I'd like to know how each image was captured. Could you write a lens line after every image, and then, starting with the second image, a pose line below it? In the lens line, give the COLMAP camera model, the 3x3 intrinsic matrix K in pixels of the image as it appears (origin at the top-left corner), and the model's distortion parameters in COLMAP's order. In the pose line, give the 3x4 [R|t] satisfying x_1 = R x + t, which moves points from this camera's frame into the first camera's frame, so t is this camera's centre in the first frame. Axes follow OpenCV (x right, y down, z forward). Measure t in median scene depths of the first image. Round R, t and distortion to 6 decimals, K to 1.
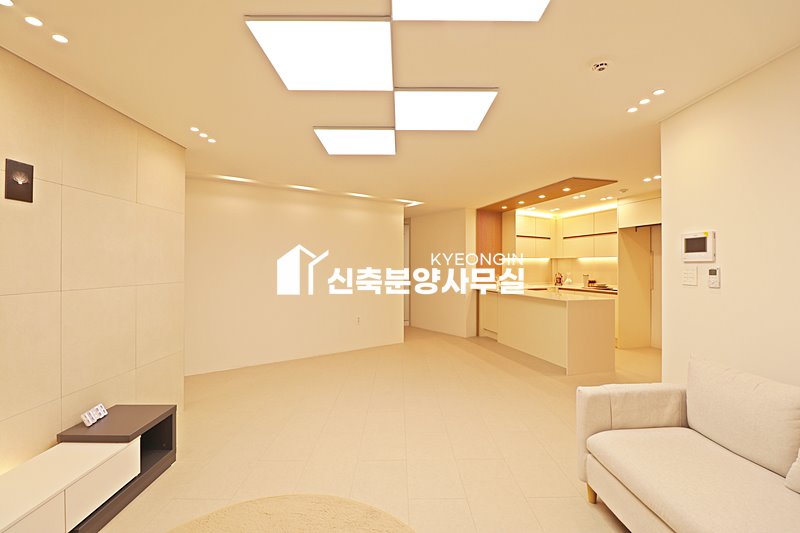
lens RADIAL K [[370.0, 0, 402.5], [0, 370.0, 261.9], [0, 0, 1]] dist [-0.000082, -0.011106]
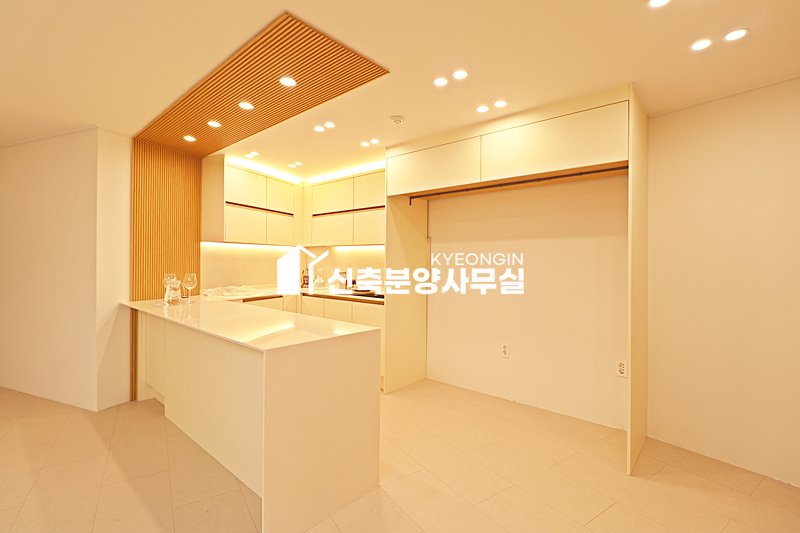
lens RADIAL K [[370.0, 0, 402.5], [0, 370.0, 261.9], [0, 0, 1]] dist [-0.000082, -0.011106]
pose [[0.836690, 0.005278, 0.547651, 0.268419], [-0.013438, 0.999850, 0.010895, 0.010408], [-0.547512, -0.016475, 0.836636, 0.467304]]
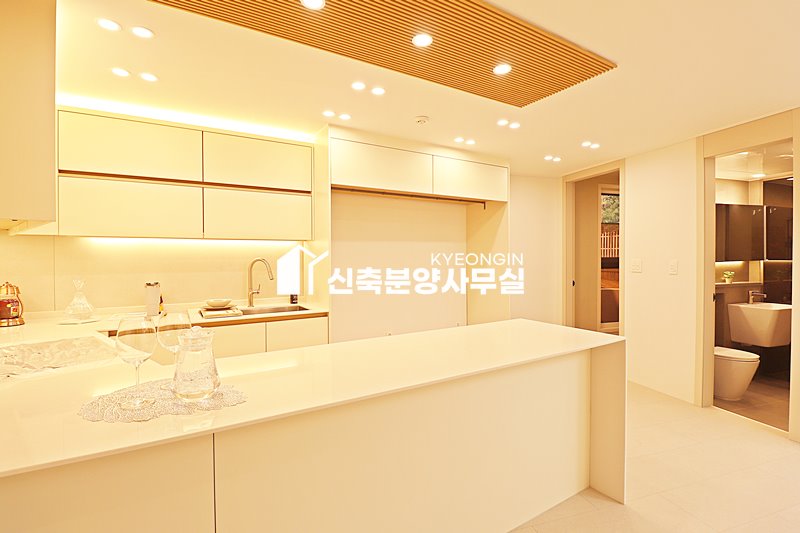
lens RADIAL K [[370.0, 0, 402.5], [0, 370.0, 261.9], [0, 0, 1]] dist [-0.000082, -0.011106]
pose [[-0.270470, -0.019438, 0.962532, 0.071666], [-0.008572, 0.999805, 0.017782, 0.005244], [-0.962690, -0.003441, -0.270584, 1.025643]]
